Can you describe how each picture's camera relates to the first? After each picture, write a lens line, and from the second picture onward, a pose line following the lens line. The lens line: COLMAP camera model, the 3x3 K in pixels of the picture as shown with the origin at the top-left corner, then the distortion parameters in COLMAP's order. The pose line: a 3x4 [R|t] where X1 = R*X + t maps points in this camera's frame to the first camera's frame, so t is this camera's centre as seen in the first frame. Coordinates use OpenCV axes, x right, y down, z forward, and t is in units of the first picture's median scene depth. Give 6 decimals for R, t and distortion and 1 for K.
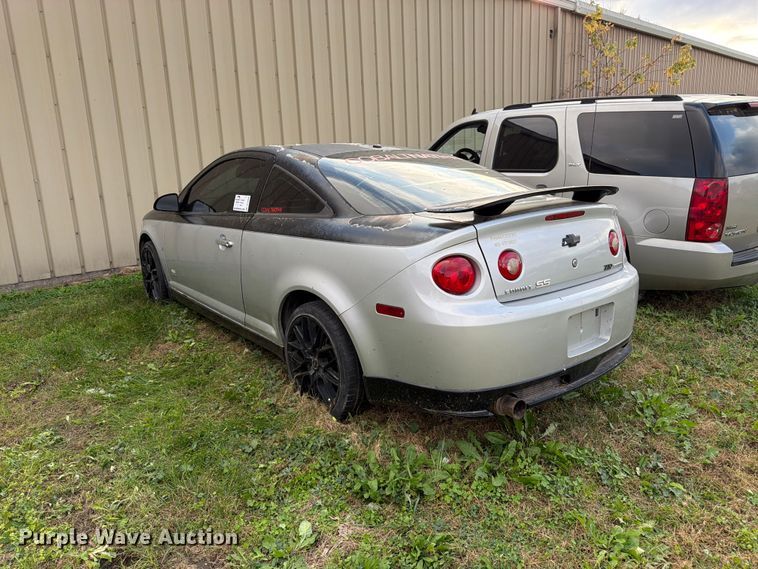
lens RADIAL K [[530.3, 0, 383.5], [0, 530.3, 281.2], [0, 0, 1]] dist [0.084974, -0.116170]
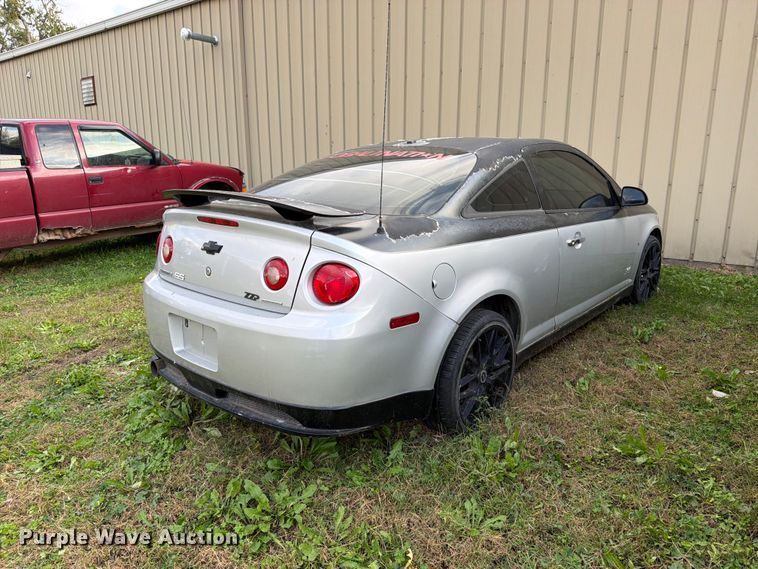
lens RADIAL K [[539.5, 0, 379.5], [0, 539.5, 283.6], [0, 0, 1]] dist [0.037809, -0.040203]
pose [[0.201687, 0.254958, -0.945684, 1.247360], [-0.224415, 0.951869, 0.208765, -0.264289], [0.953394, 0.170120, 0.249196, 0.986806]]
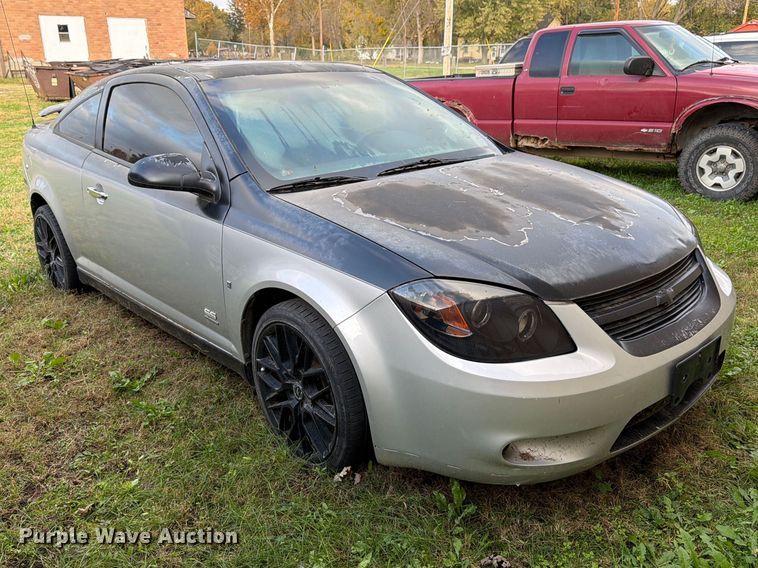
lens RADIAL K [[649.8, 0, 367.5], [0, 649.8, 286.5], [0, 0, 1]] dist [0.075176, -0.113878]
pose [[-0.996343, 0.068648, -0.050881, -0.293382], [0.030511, 0.842018, 0.538586, -0.710143], [0.079815, 0.535063, -0.841033, 2.899530]]
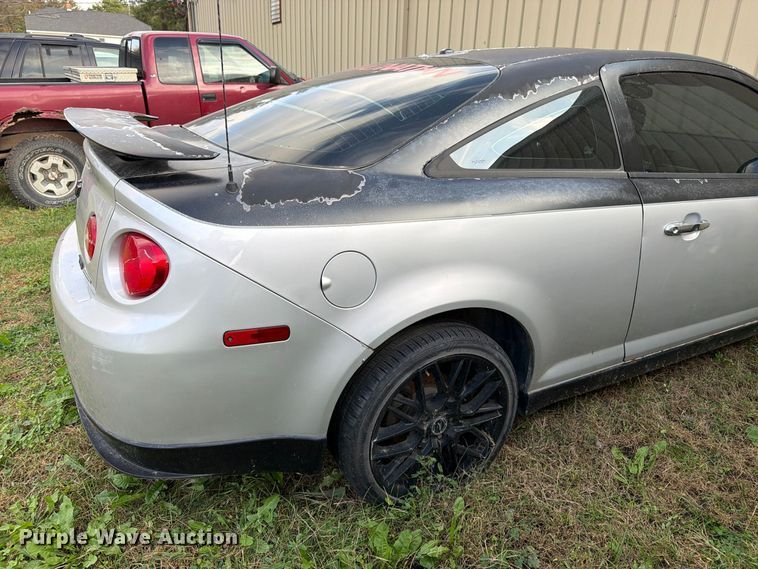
lens RADIAL K [[544.0, 0, 381.8], [0, 544.0, 283.4], [0, 0, 1]] dist [0.004852, -0.005013]
pose [[-0.167268, 0.371042, -0.913427, 0.928639], [-0.243027, 0.882374, 0.402932, -0.332081], [0.955489, 0.289385, -0.057419, 1.370493]]
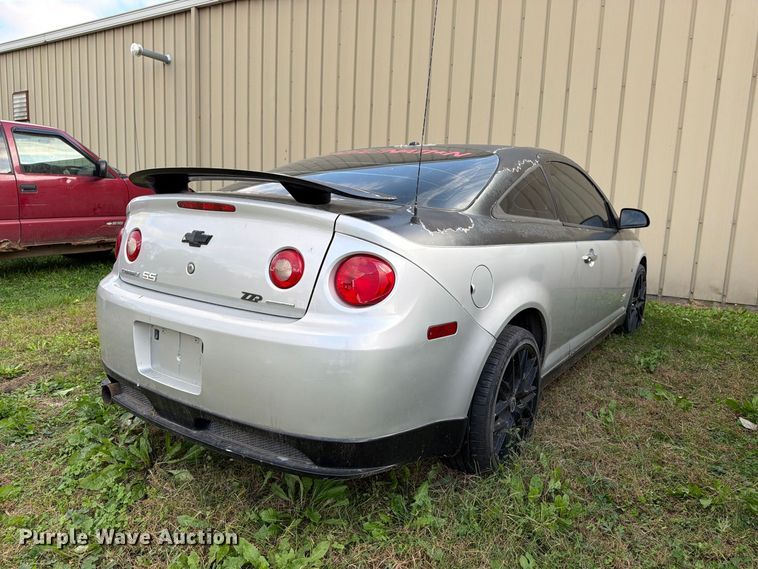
lens RADIAL K [[544.0, 0, 381.8], [0, 544.0, 283.4], [0, 0, 1]] dist [0.004852, -0.005013]
pose [[0.306369, 0.187704, -0.933223, 1.085936], [-0.263028, 0.958890, 0.106517, -0.155242], [0.914852, 0.212830, 0.343146, 0.924636]]
